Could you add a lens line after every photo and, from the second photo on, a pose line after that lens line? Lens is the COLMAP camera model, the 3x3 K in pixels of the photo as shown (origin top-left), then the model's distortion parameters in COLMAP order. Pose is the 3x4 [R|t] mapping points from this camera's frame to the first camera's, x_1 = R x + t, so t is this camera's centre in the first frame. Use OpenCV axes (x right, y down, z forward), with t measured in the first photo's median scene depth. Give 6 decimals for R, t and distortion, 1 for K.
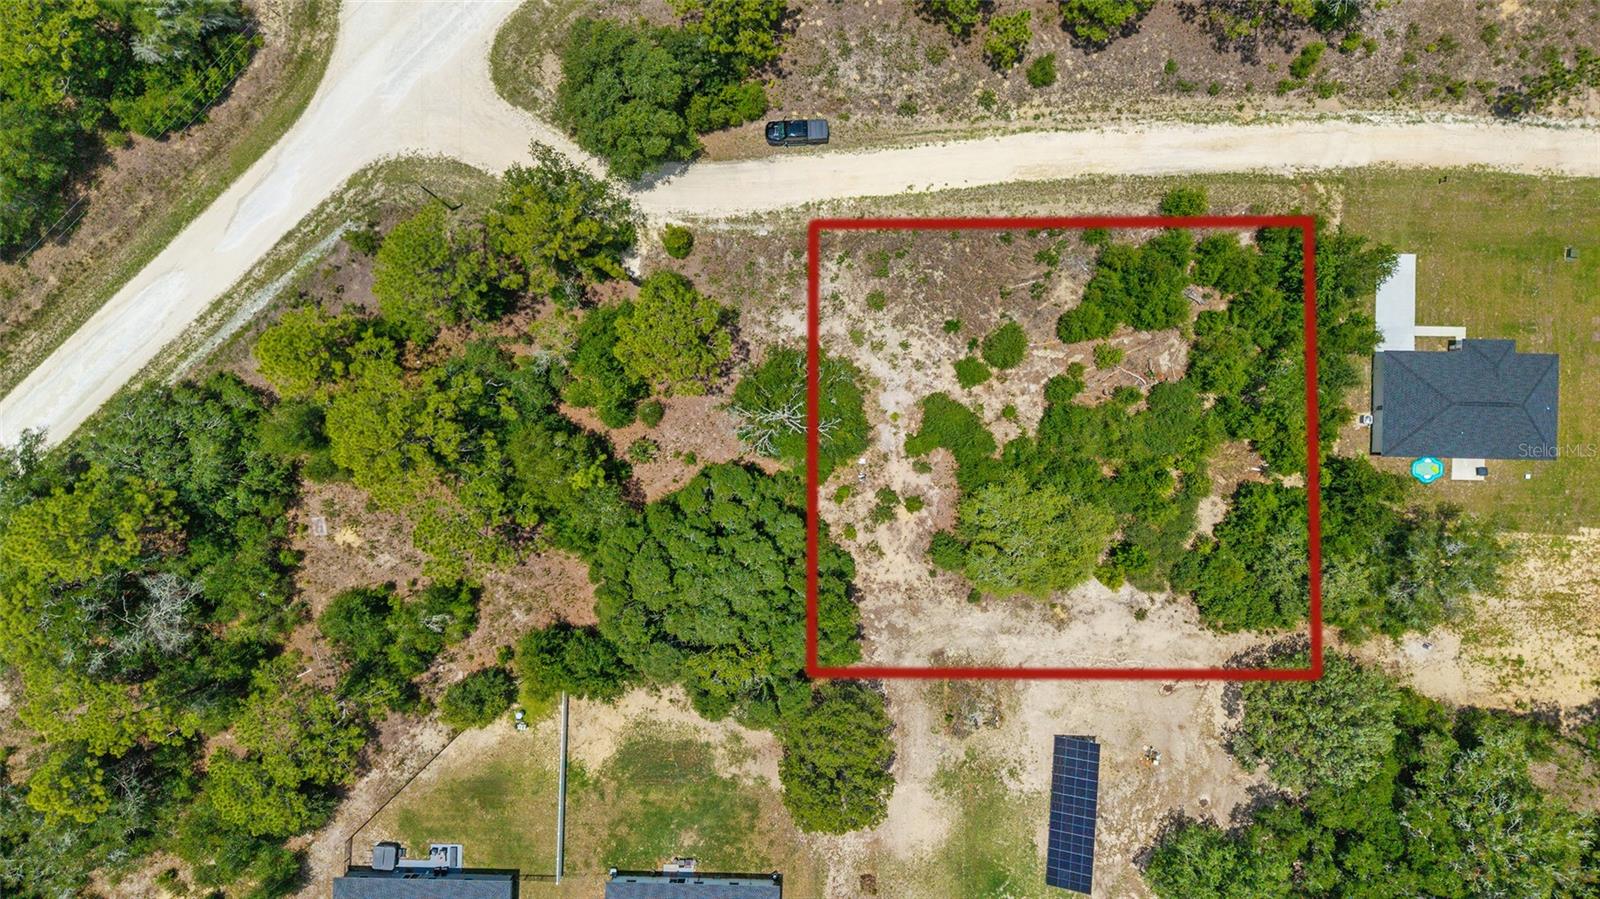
lens RADIAL K [[1077.7, 0, 808.1], [0, 1077.7, 463.2], [0, 0, 1]] dist [0.021131, -0.027842]
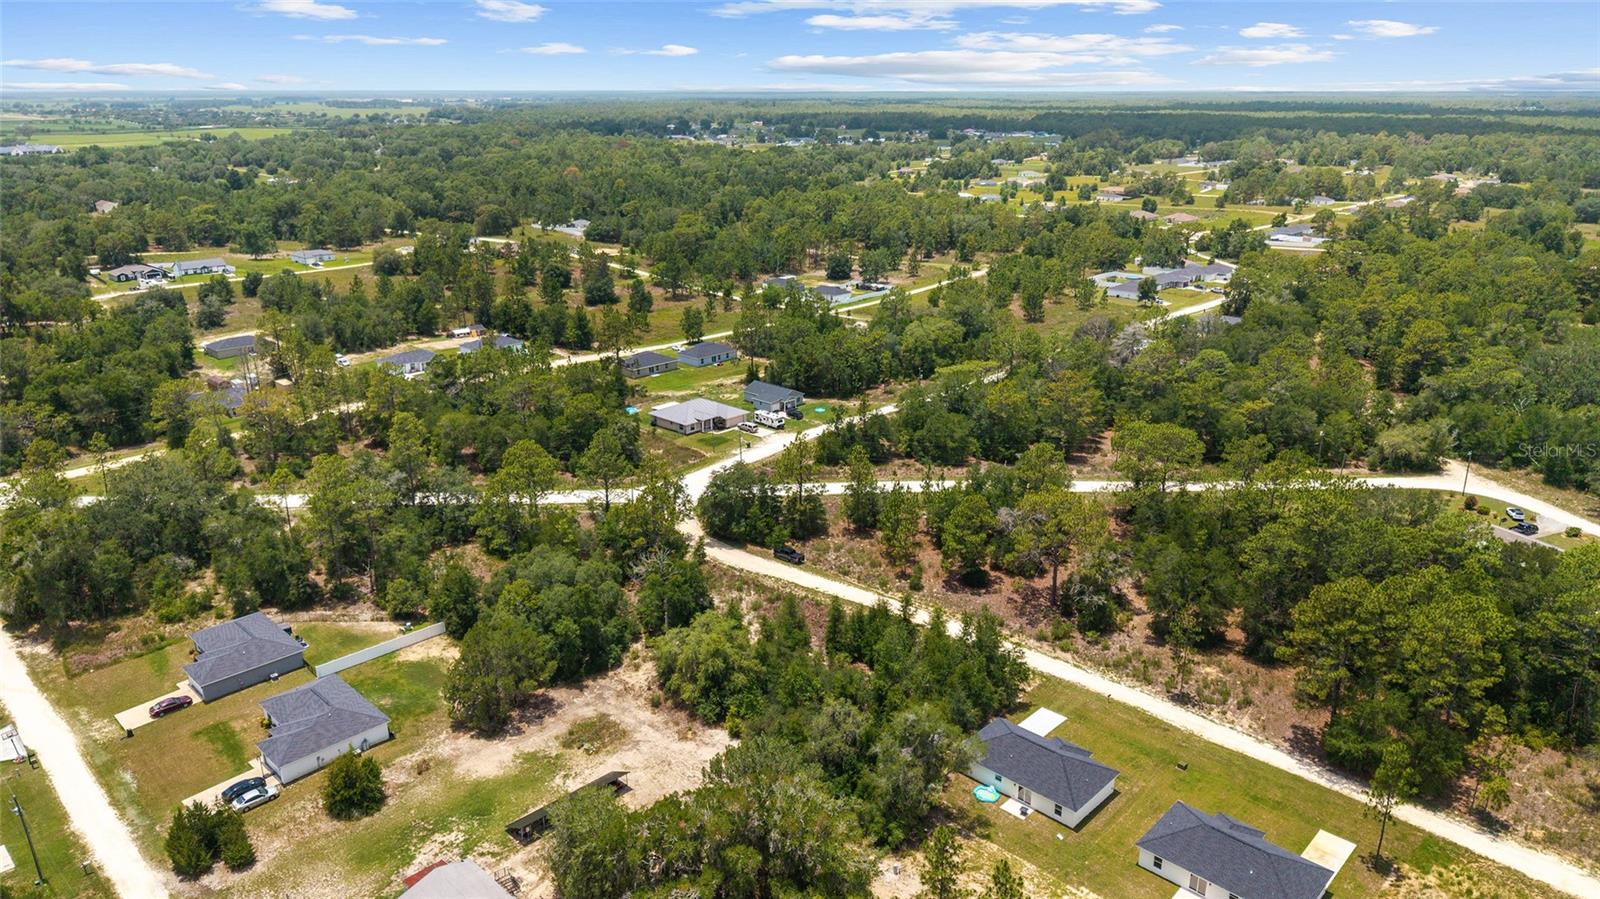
lens RADIAL K [[1077.7, 0, 799.7], [0, 1077.7, 433.7], [0, 0, 1]] dist [0.021131, -0.027842]
pose [[0.739298, 0.197432, -0.643785, 1.104833], [-0.673378, 0.215451, -0.707208, 0.897871], [-0.000921, 0.956348, 0.292229, 0.271183]]
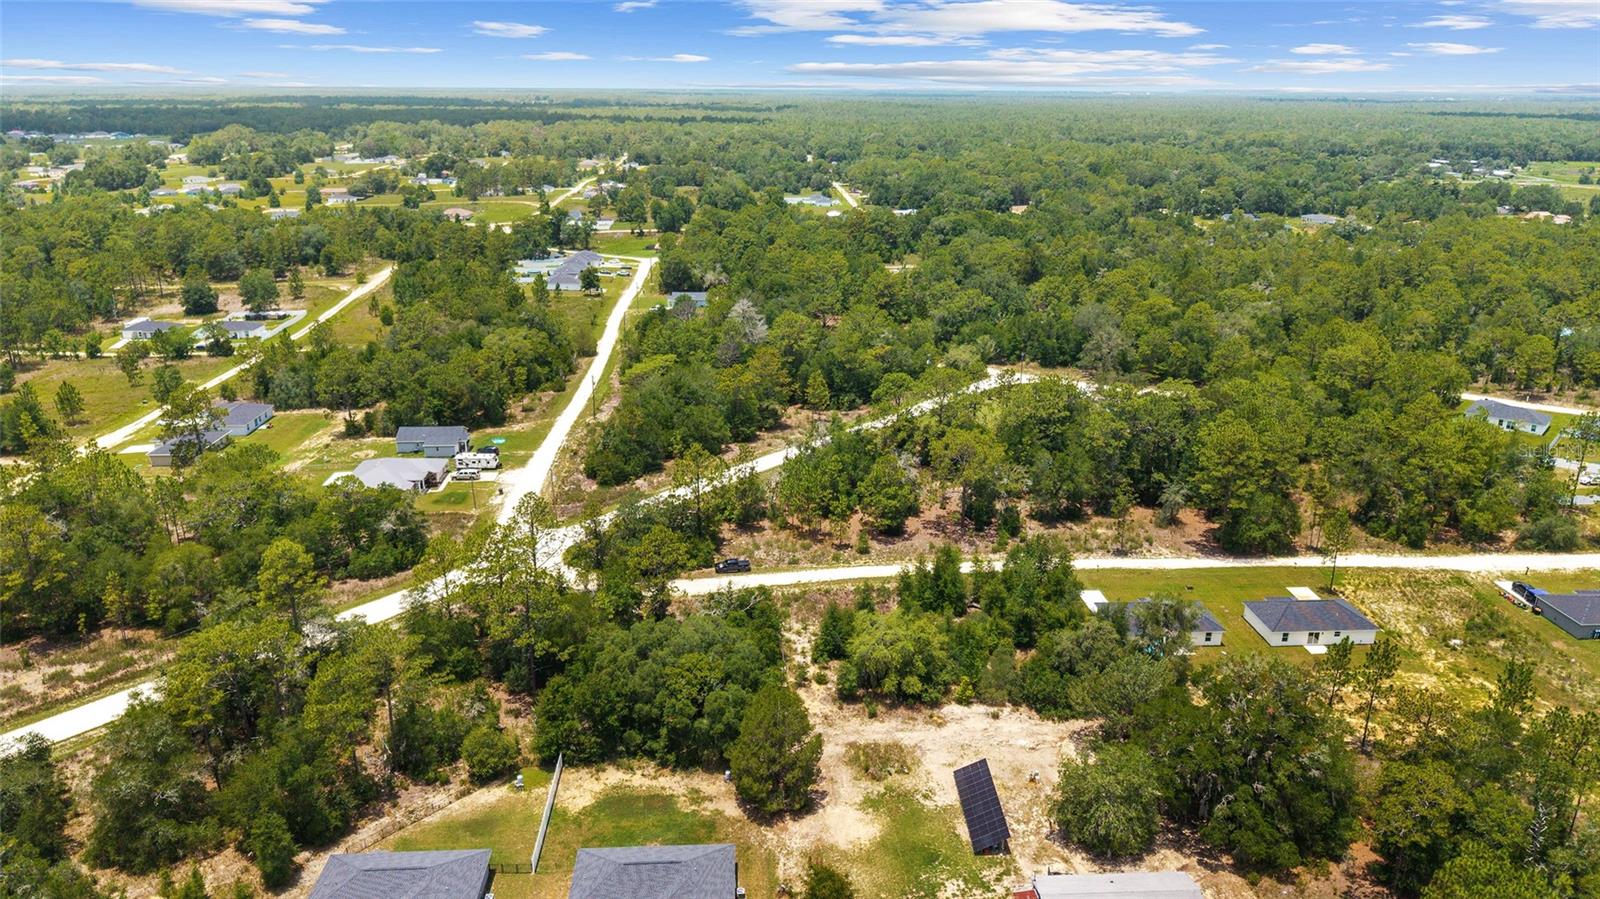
lens RADIAL K [[1077.7, 0, 792.3], [0, 1077.7, 451.5], [0, 0, 1]] dist [0.021131, -0.027842]
pose [[0.996861, -0.029671, 0.073395, -0.036517], [0.078994, 0.311804, -0.946857, 1.302410], [0.005210, 0.949683, 0.313169, 0.258628]]
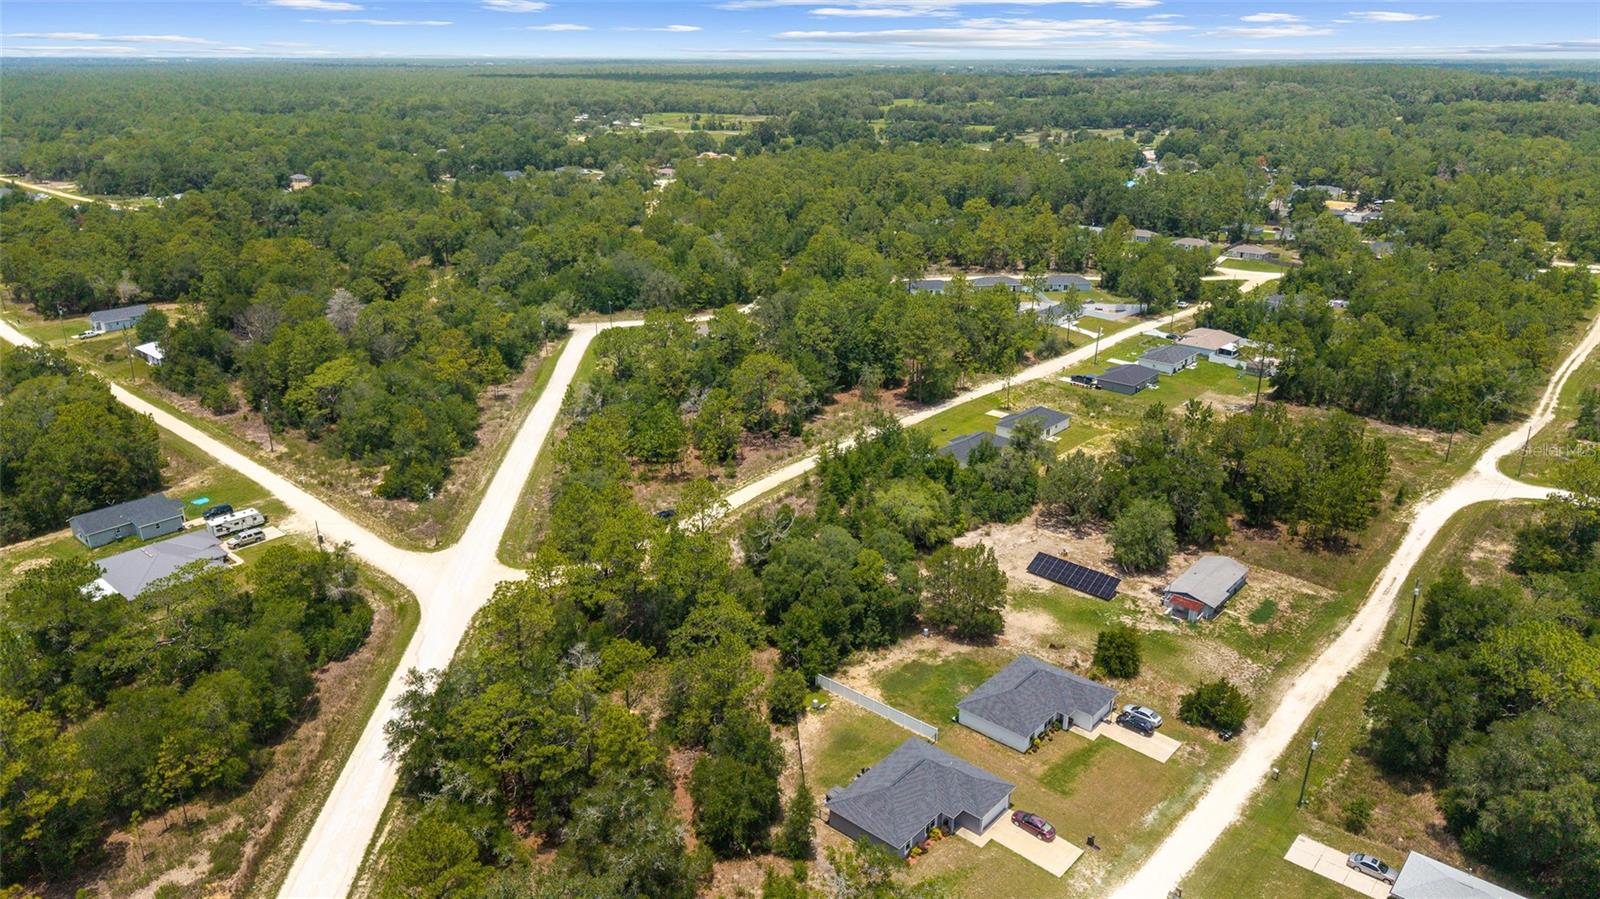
lens RADIAL K [[1077.7, 0, 790.2], [0, 1077.7, 458.4], [0, 0, 1]] dist [0.021131, -0.027842]
pose [[0.640922, -0.279892, 0.714758, -1.142006], [0.767450, 0.214890, -0.604022, 0.940494], [0.015466, 0.935672, 0.352531, 0.249981]]
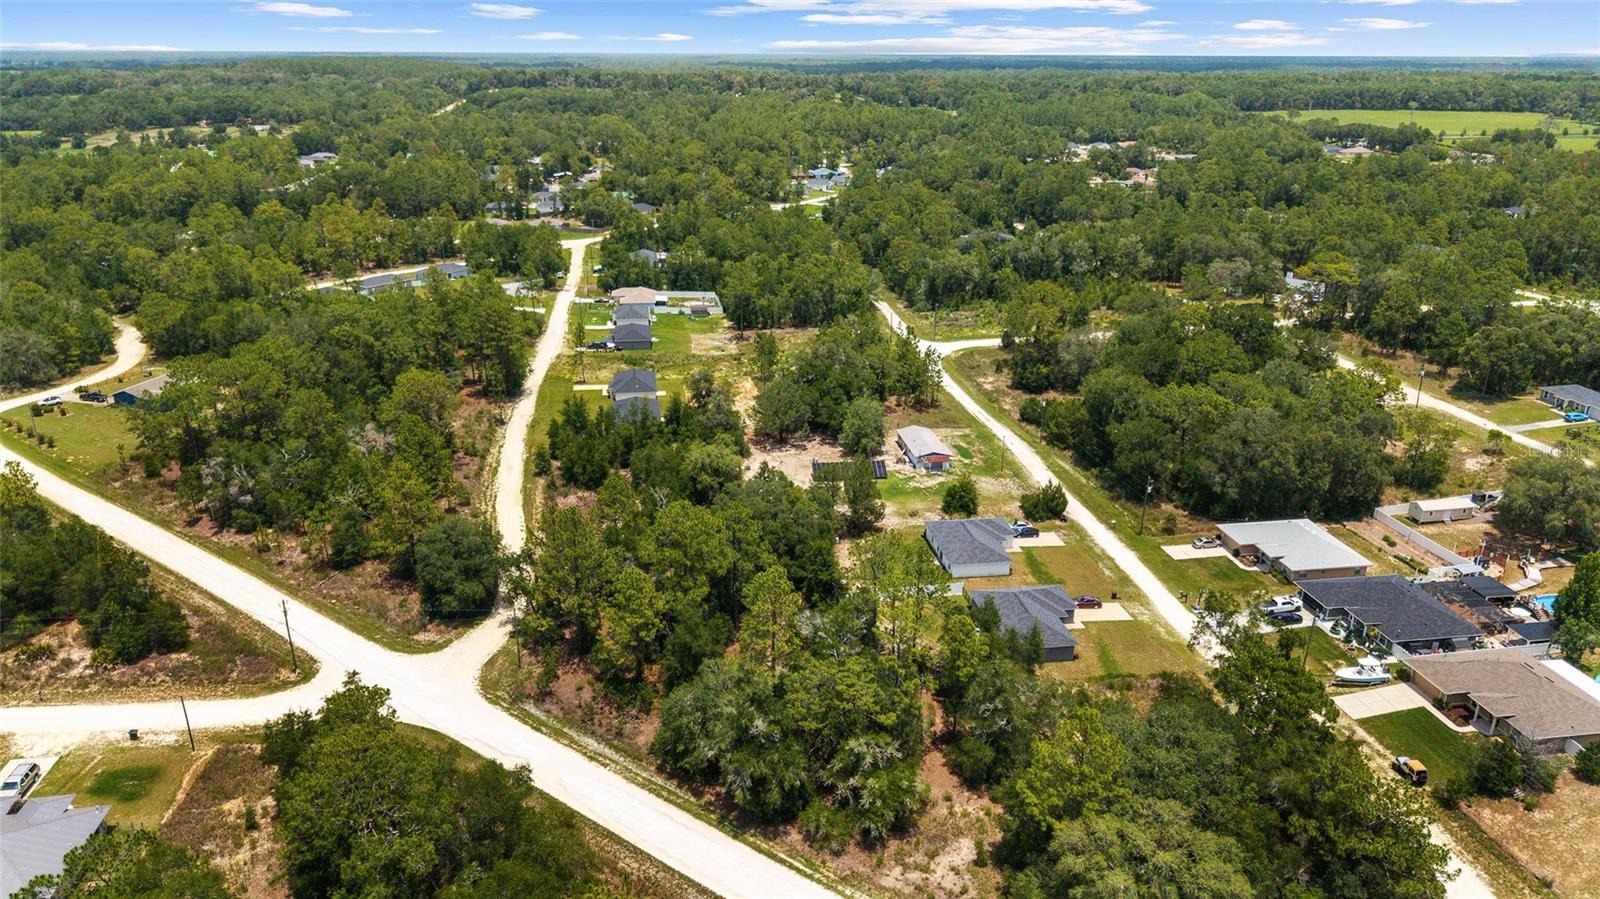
lens RADIAL K [[1077.7, 0, 798.4], [0, 1077.7, 455.9], [0, 0, 1]] dist [0.021131, -0.027842]
pose [[-0.178335, -0.357830, 0.916600, -1.542719], [0.983941, -0.071989, 0.163333, -0.090724], [0.007540, 0.931008, 0.364921, 0.246630]]
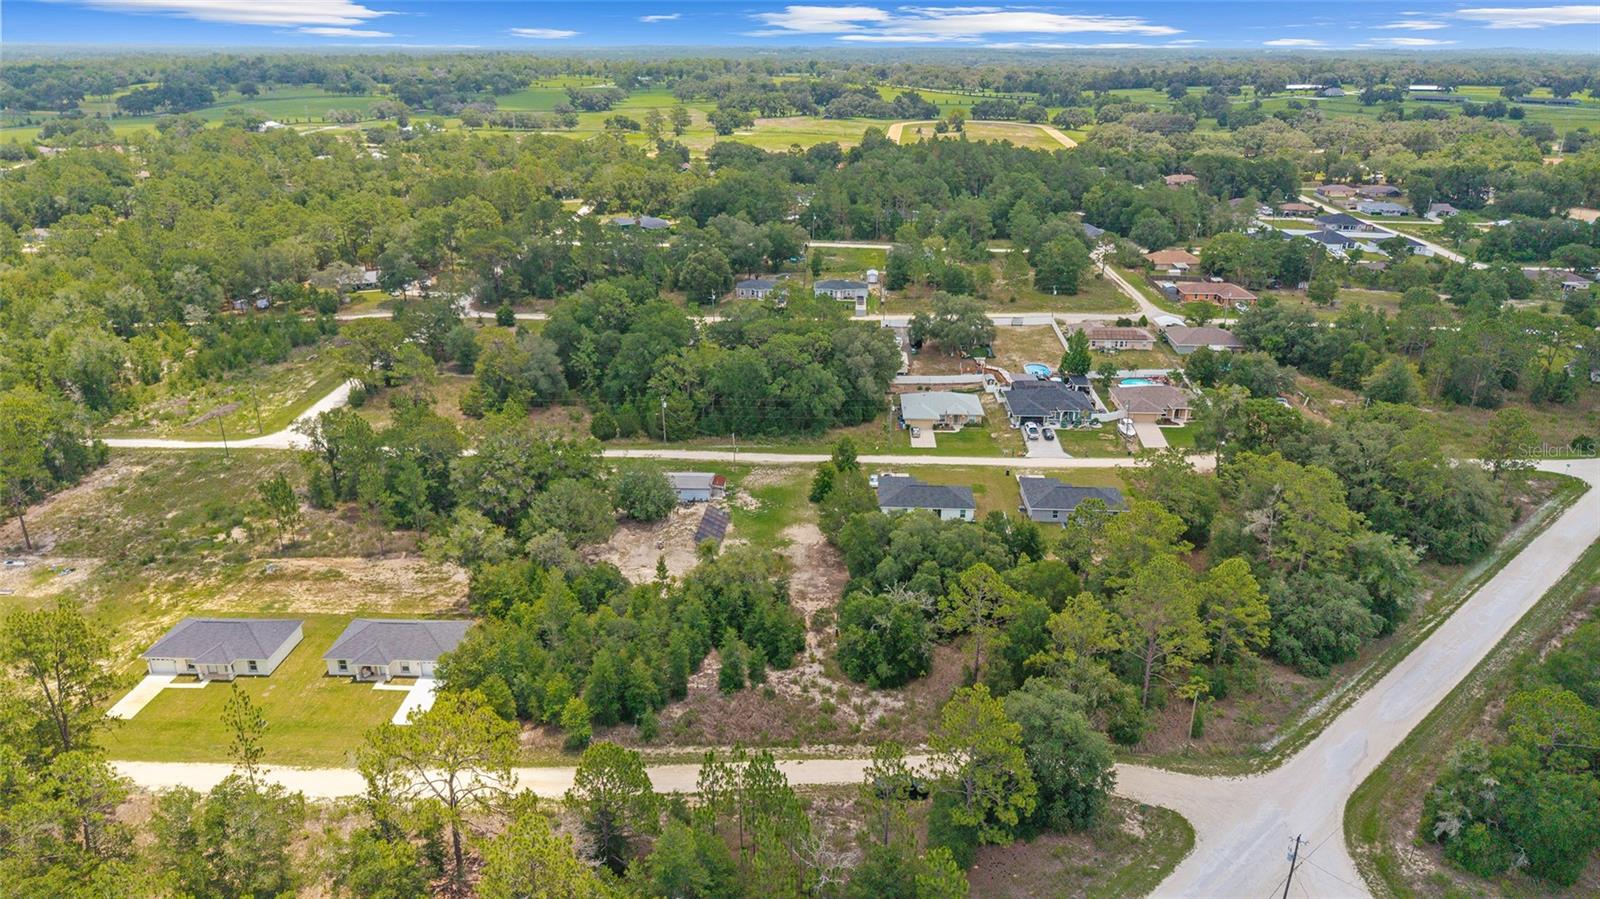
lens RADIAL K [[1077.7, 0, 815.9], [0, 1077.7, 448.2], [0, 0, 1]] dist [0.021131, -0.027842]
pose [[-0.999863, -0.016138, 0.003787, 0.069794], [0.009386, -0.362896, 0.931782, -1.231882], [-0.013663, 0.931690, 0.362998, 0.249688]]
